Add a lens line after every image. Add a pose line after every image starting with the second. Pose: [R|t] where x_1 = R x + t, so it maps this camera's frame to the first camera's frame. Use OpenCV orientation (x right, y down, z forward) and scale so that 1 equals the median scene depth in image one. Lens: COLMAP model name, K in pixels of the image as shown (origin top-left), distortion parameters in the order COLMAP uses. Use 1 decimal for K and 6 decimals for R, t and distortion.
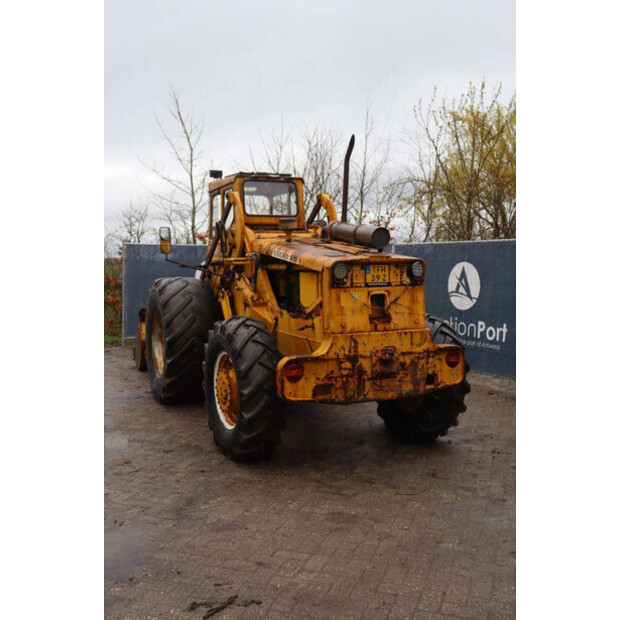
lens RADIAL K [[689.8, 0, 310.0], [0, 689.8, 310.0], [0, 0, 1]] dist [-0.008497, -0.003162]
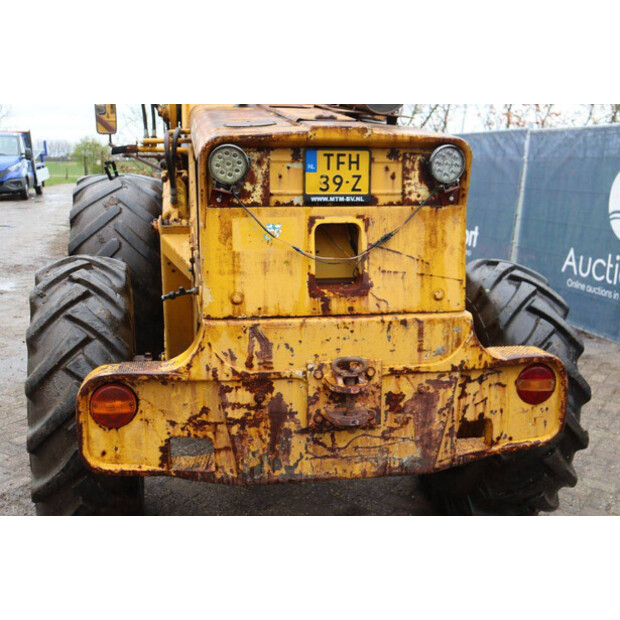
lens RADIAL K [[772.1, 0, 310.0], [0, 772.1, 310.0], [0, 0, 1]] dist [-0.016023, 0.002716]
pose [[0.973463, 0.062610, -0.220113, 0.186240], [-0.035935, 0.991735, 0.123171, -0.028259], [0.226006, -0.111993, 0.967667, 0.558869]]
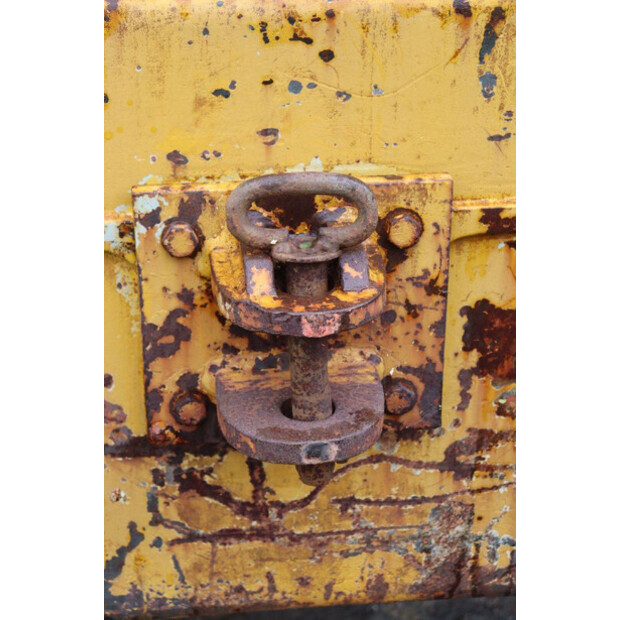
lens RADIAL K [[1347.1, 0, 310.0], [0, 1347.1, 310.0], [0, 0, 1]] dist [0.373407, 0.011333]
pose [[0.960222, 0.131803, -0.246172, 0.159472], [-0.036684, 0.933494, 0.356711, 0.005202], [0.276816, -0.333492, 0.901197, 0.821152]]
